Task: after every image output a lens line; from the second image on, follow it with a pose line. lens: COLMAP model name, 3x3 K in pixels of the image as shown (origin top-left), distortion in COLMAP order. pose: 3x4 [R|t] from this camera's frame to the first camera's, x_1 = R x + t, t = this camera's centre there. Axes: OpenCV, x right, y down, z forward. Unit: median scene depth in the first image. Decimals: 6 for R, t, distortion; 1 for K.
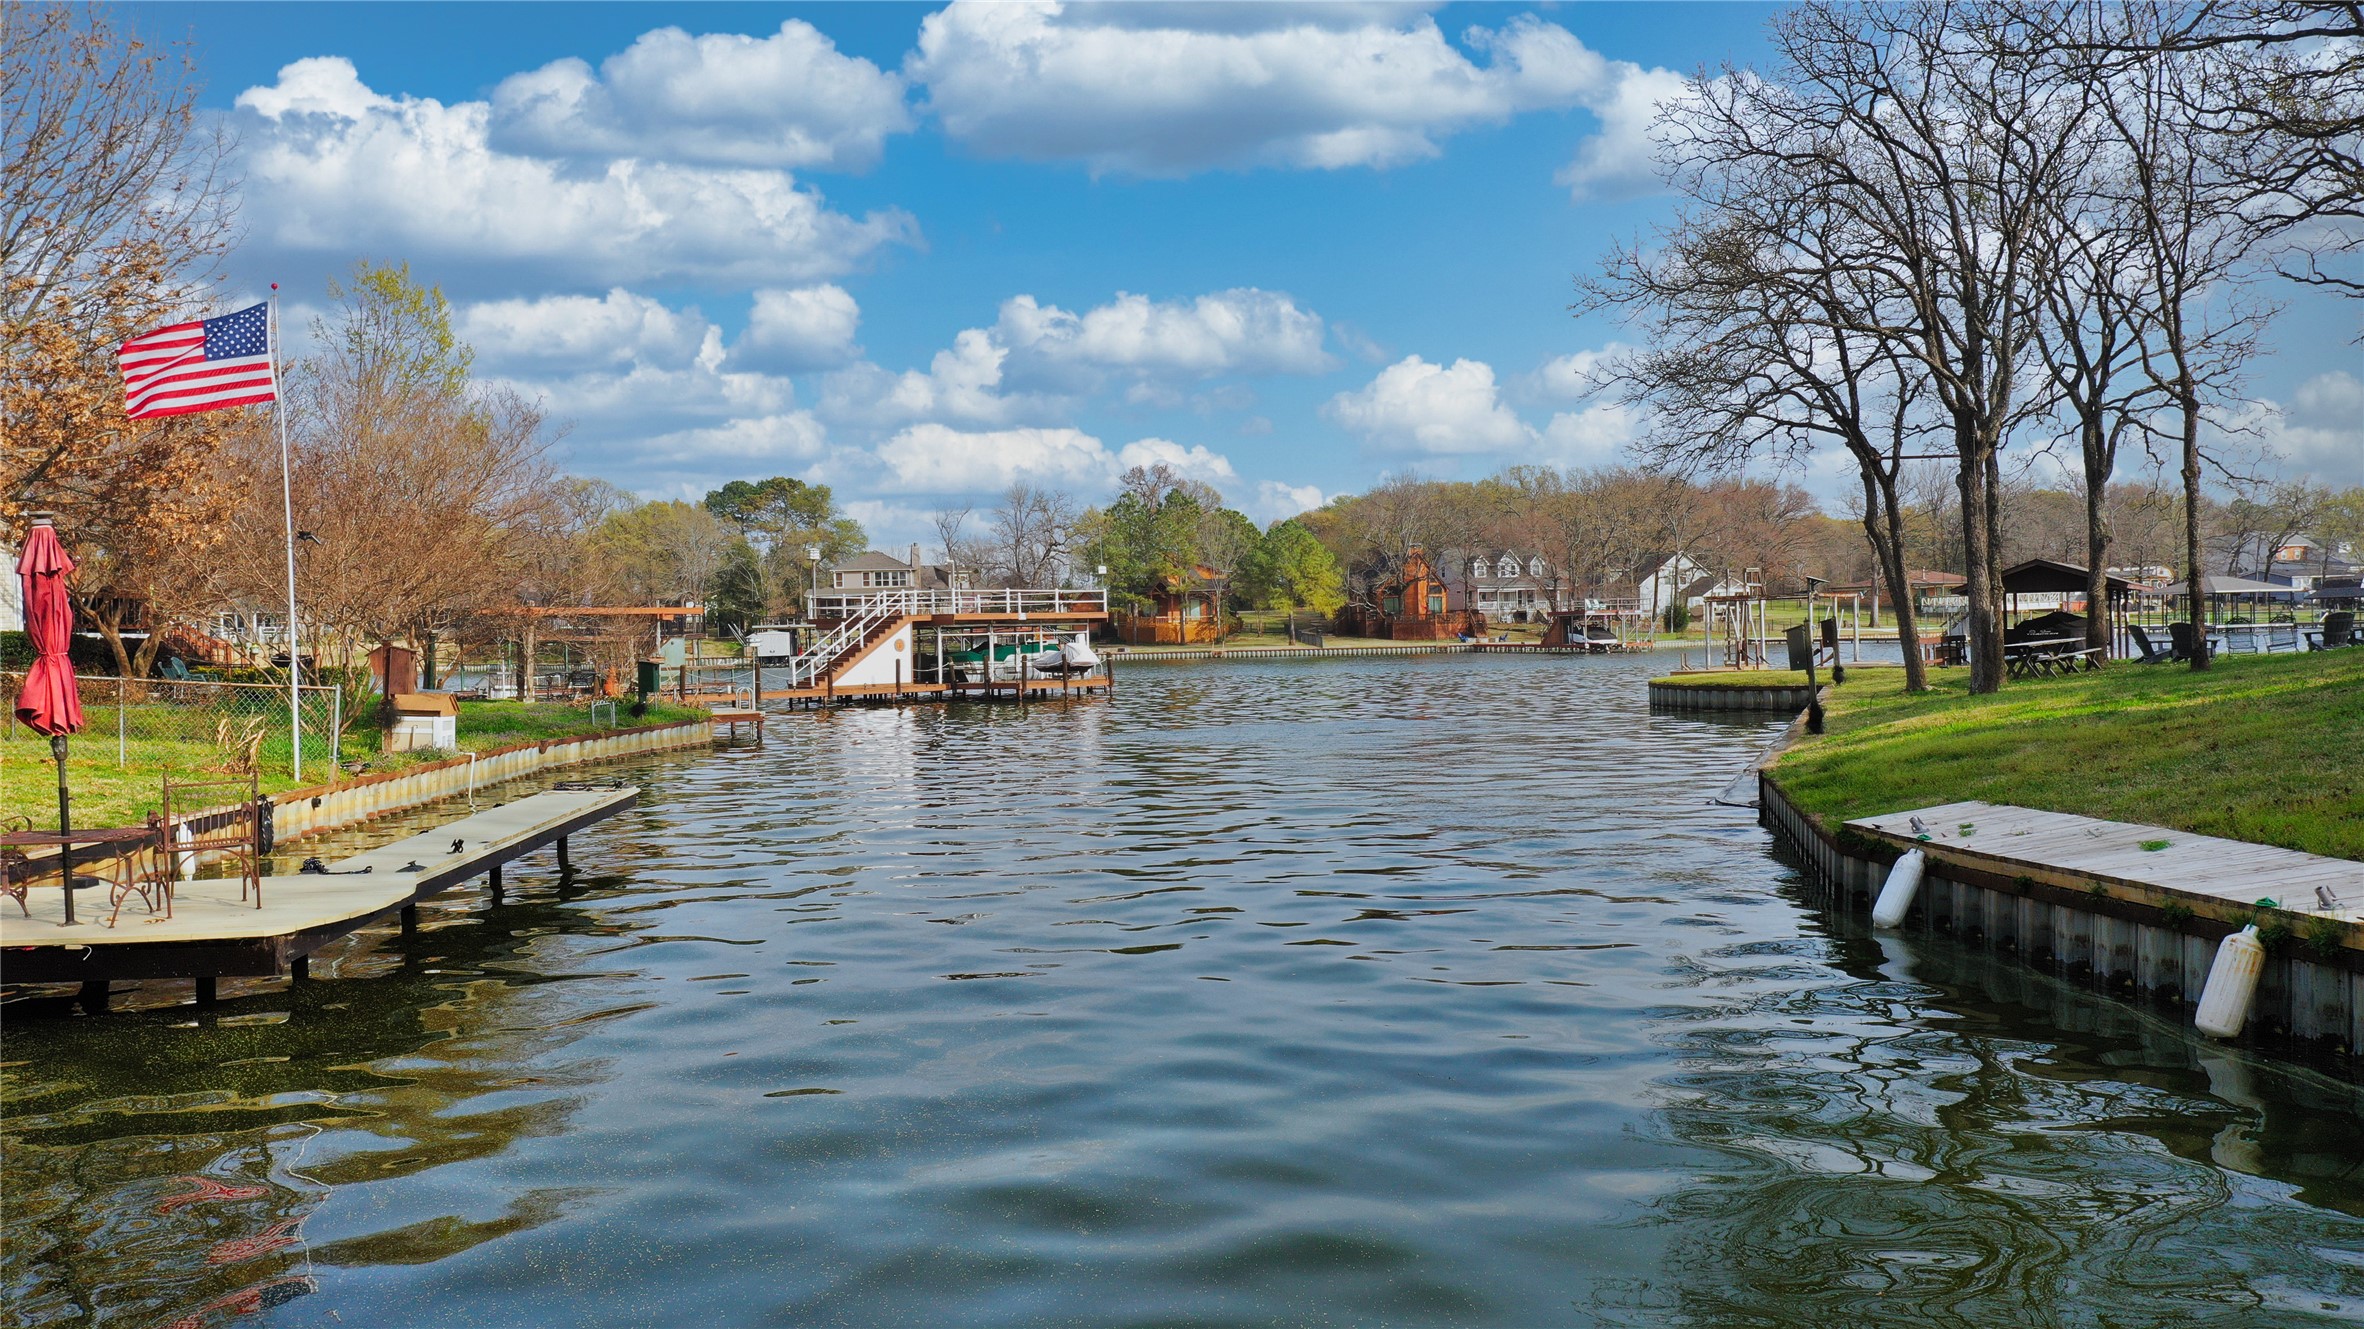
lens RADIAL K [[1846.9, 0, 1182.0], [0, 1846.9, 664.5], [0, 0, 1]] dist [-0.013112, 0.004527]
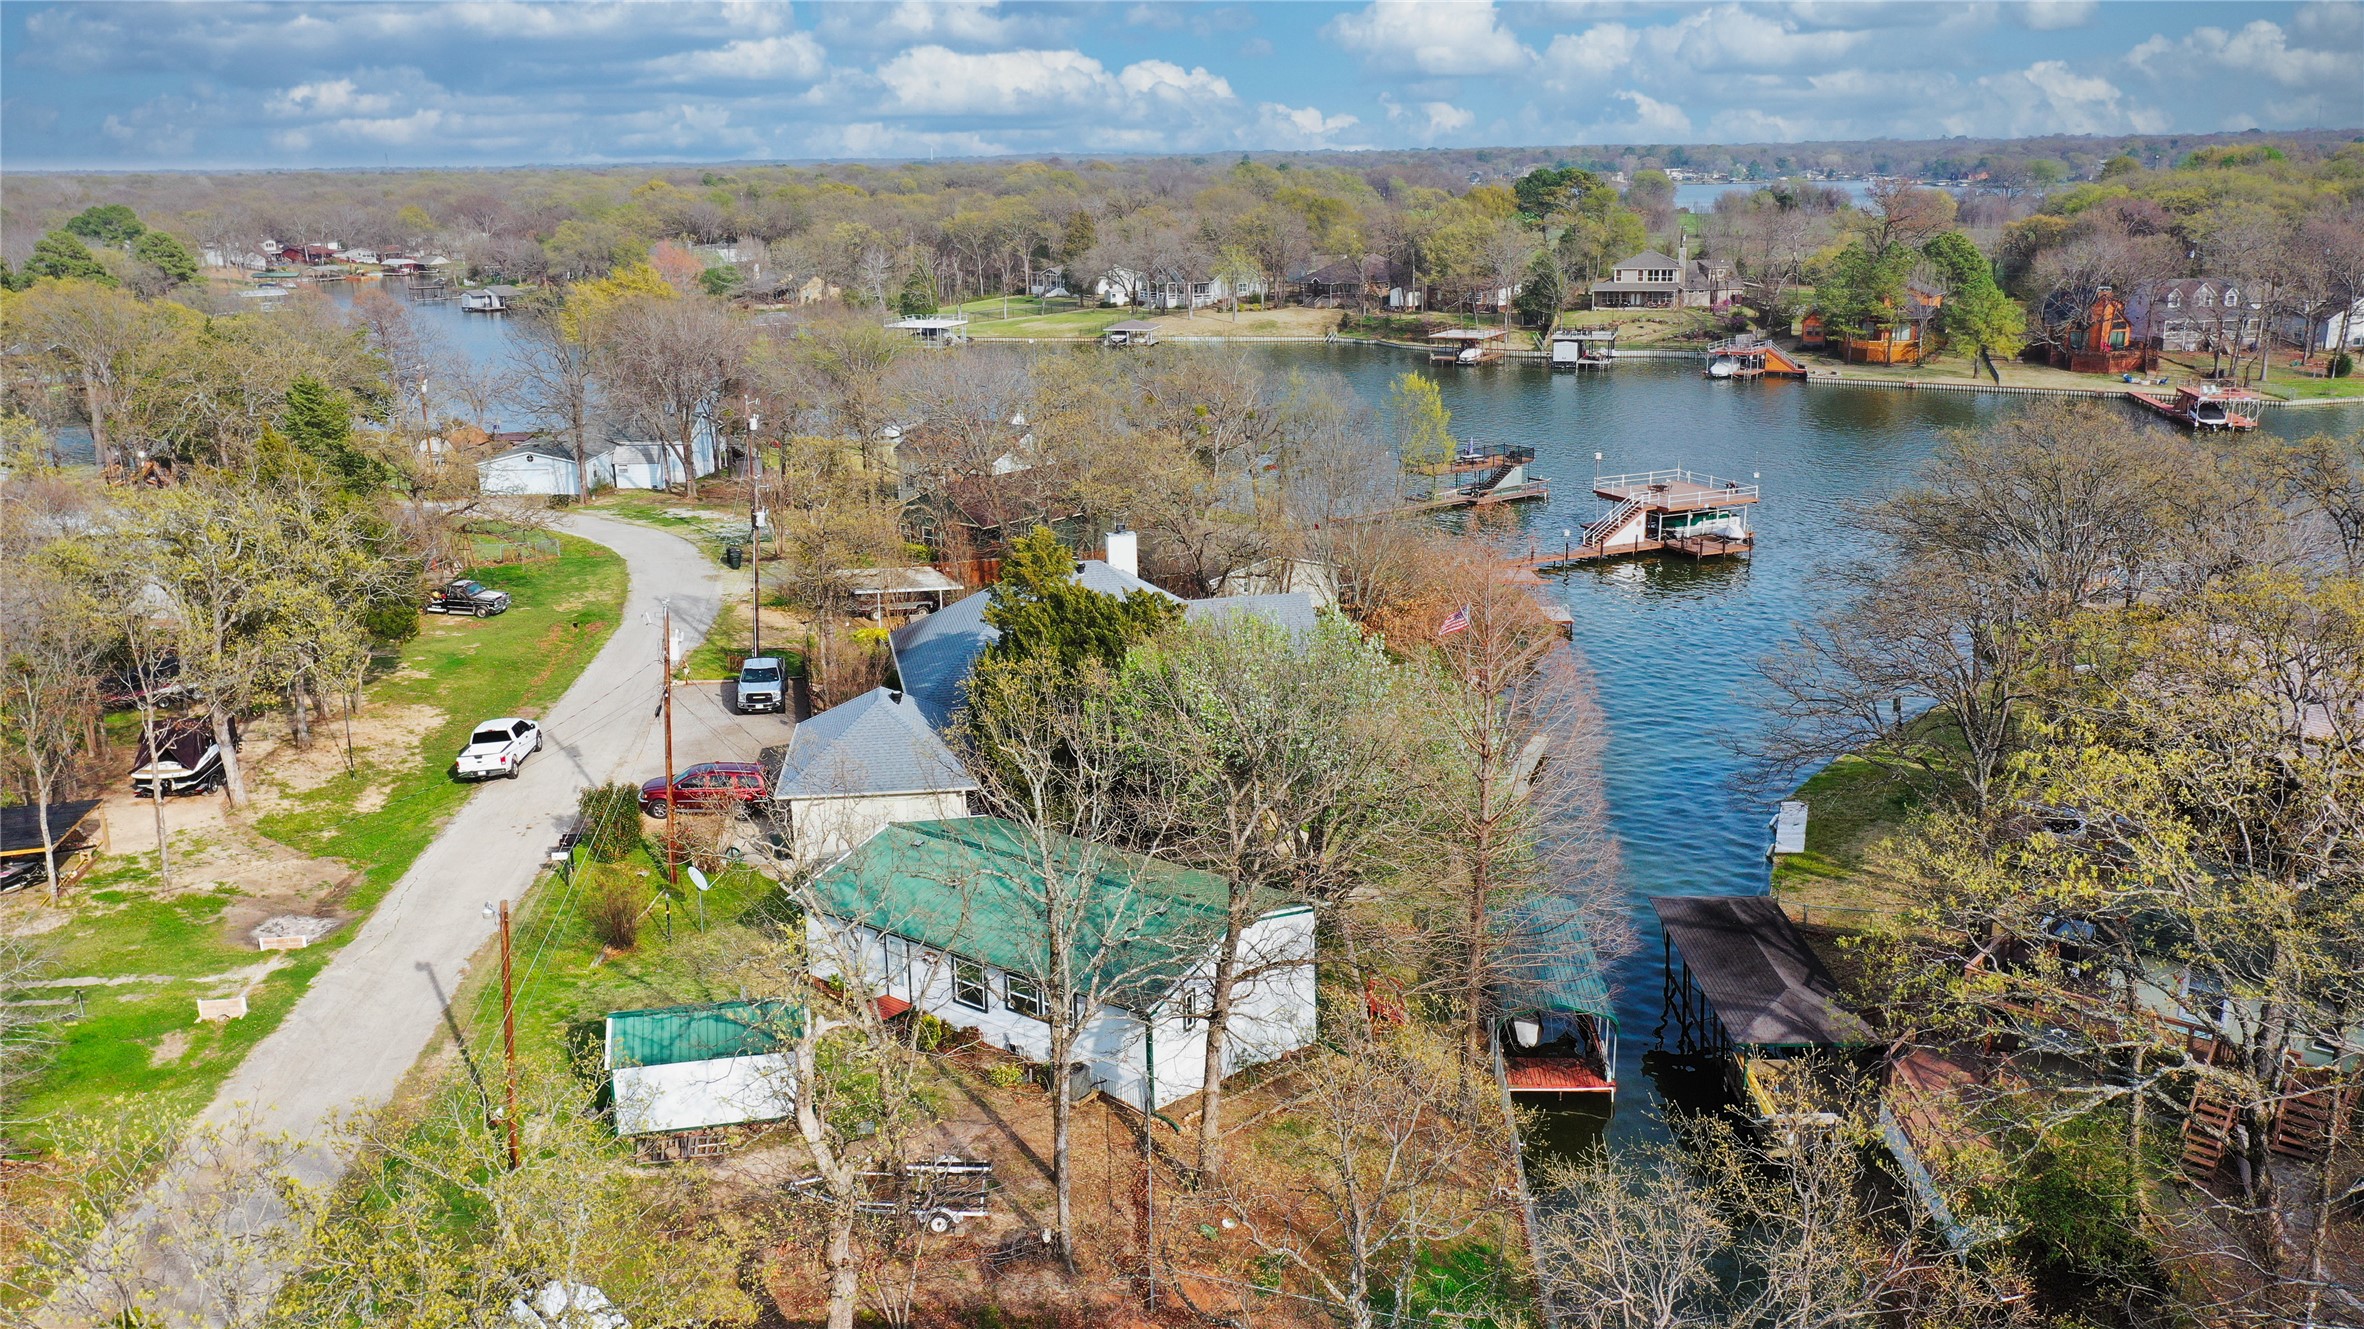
lens RADIAL K [[1846.9, 0, 1182.0], [0, 1846.9, 664.5], [0, 0, 1]] dist [-0.013112, 0.004527]
pose [[0.917586, 0.108776, -0.382365, 0.060555], [-0.006267, 0.965675, 0.259677, -0.135630], [0.397487, -0.235880, 0.886772, -0.349014]]
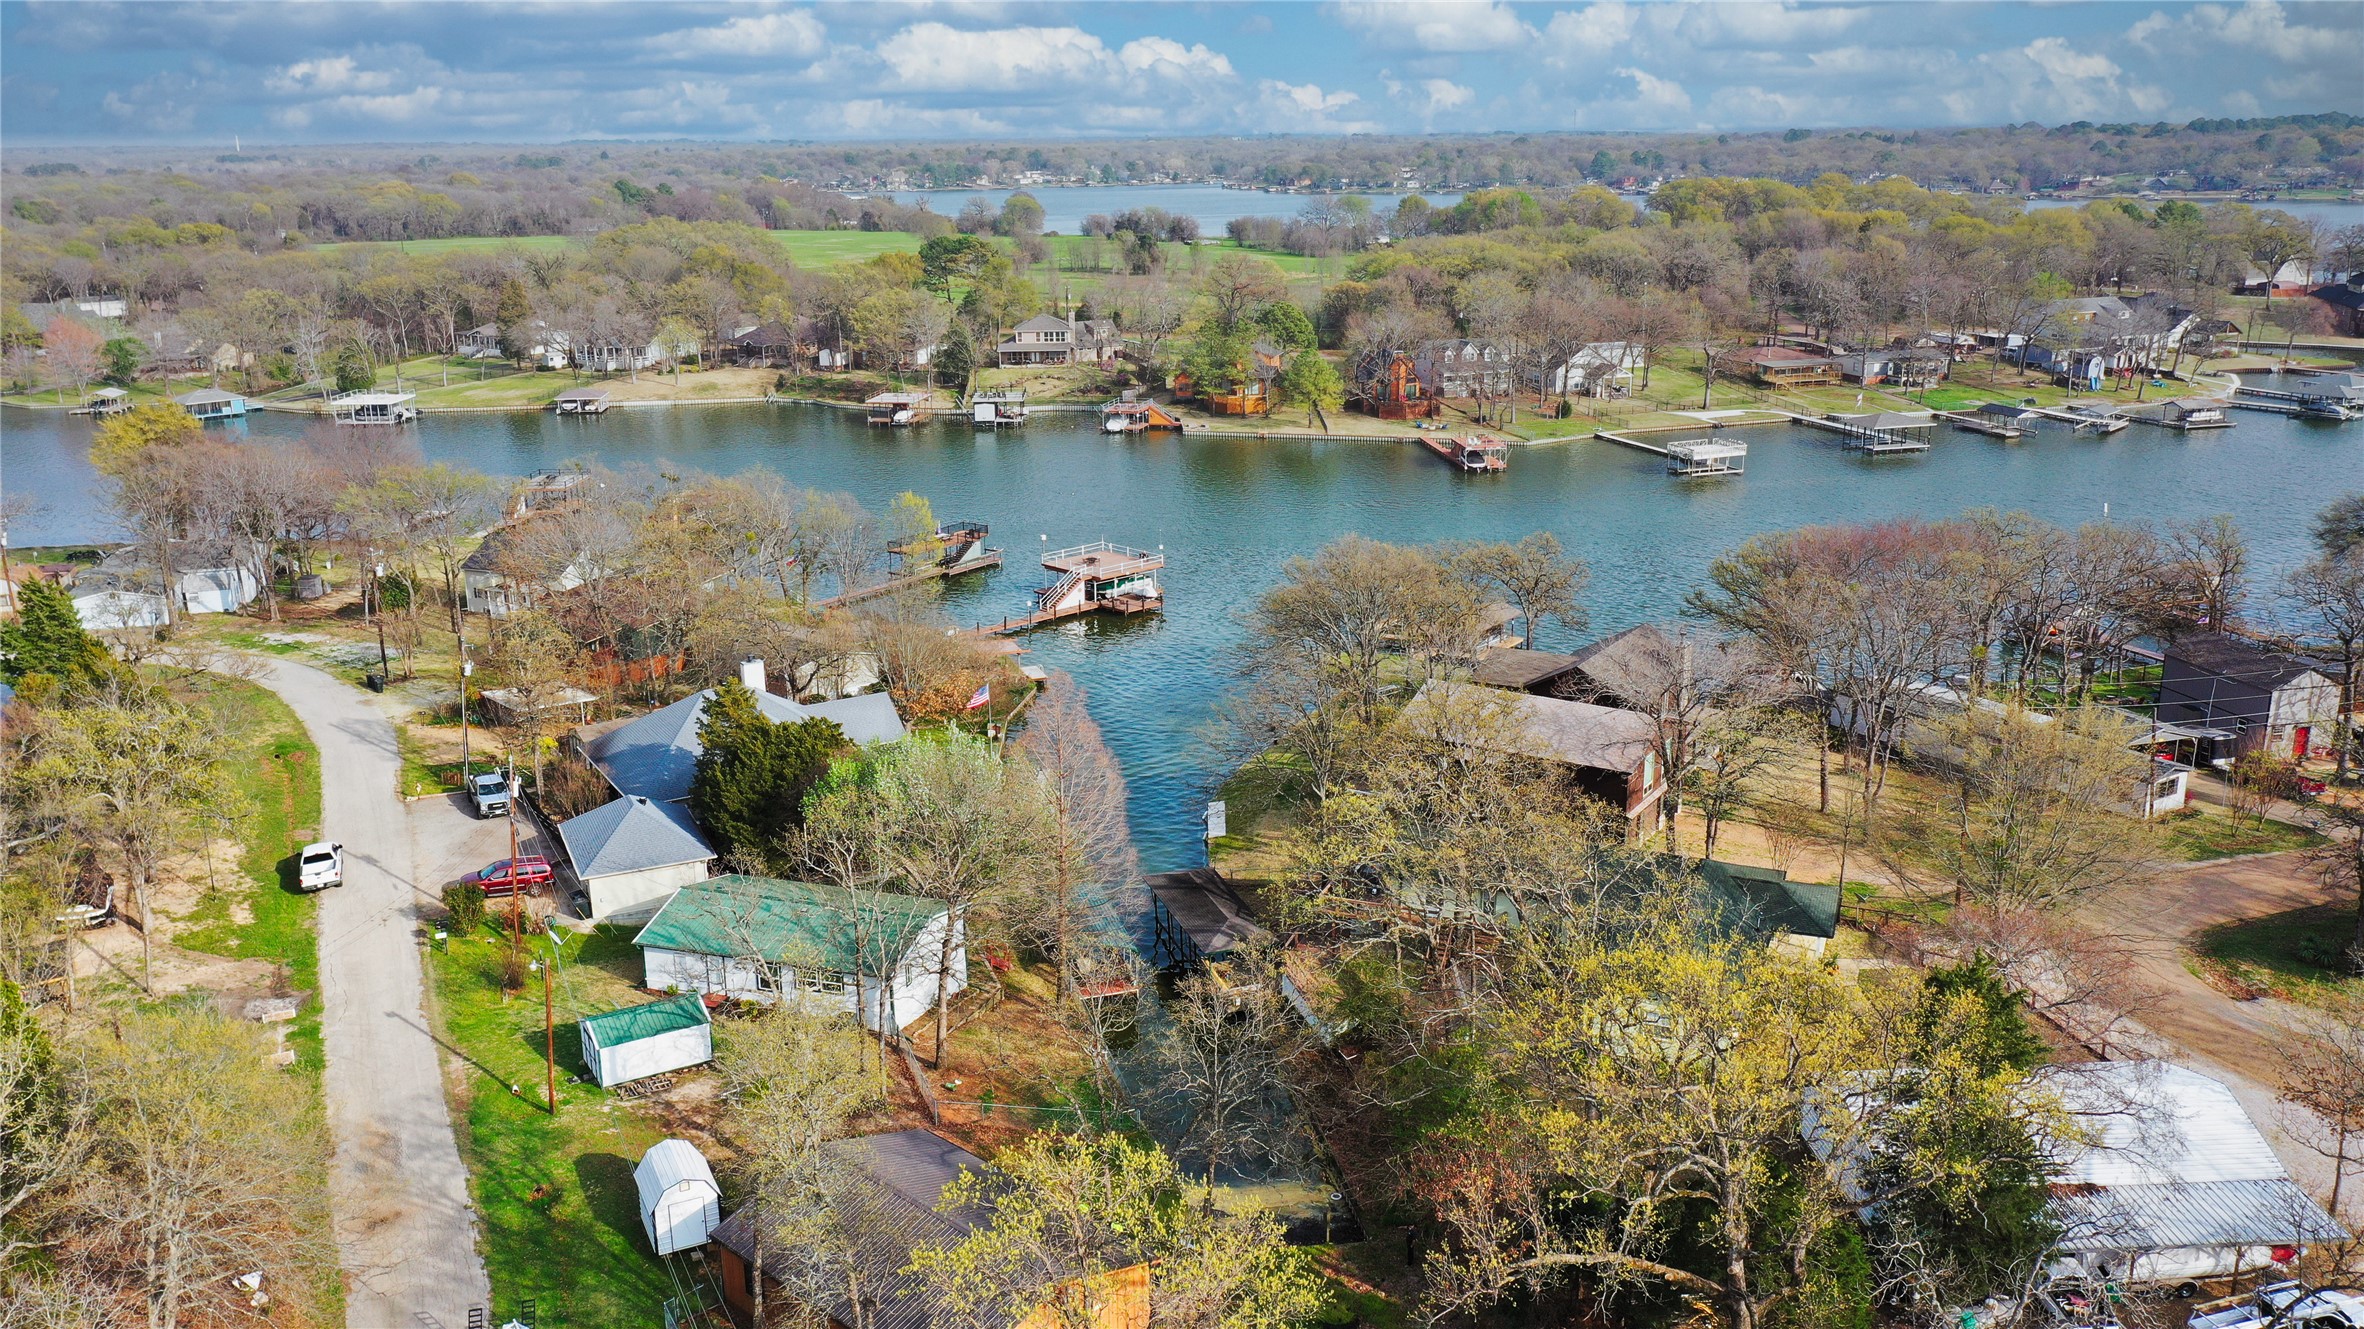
lens RADIAL K [[1846.9, 0, 1182.0], [0, 1846.9, 664.5], [0, 0, 1]] dist [-0.013112, 0.004527]
pose [[0.997024, 0.030484, -0.070802, 0.064065], [-0.010704, 0.964338, 0.264459, -0.217771], [0.076339, -0.262914, 0.961794, -0.547465]]
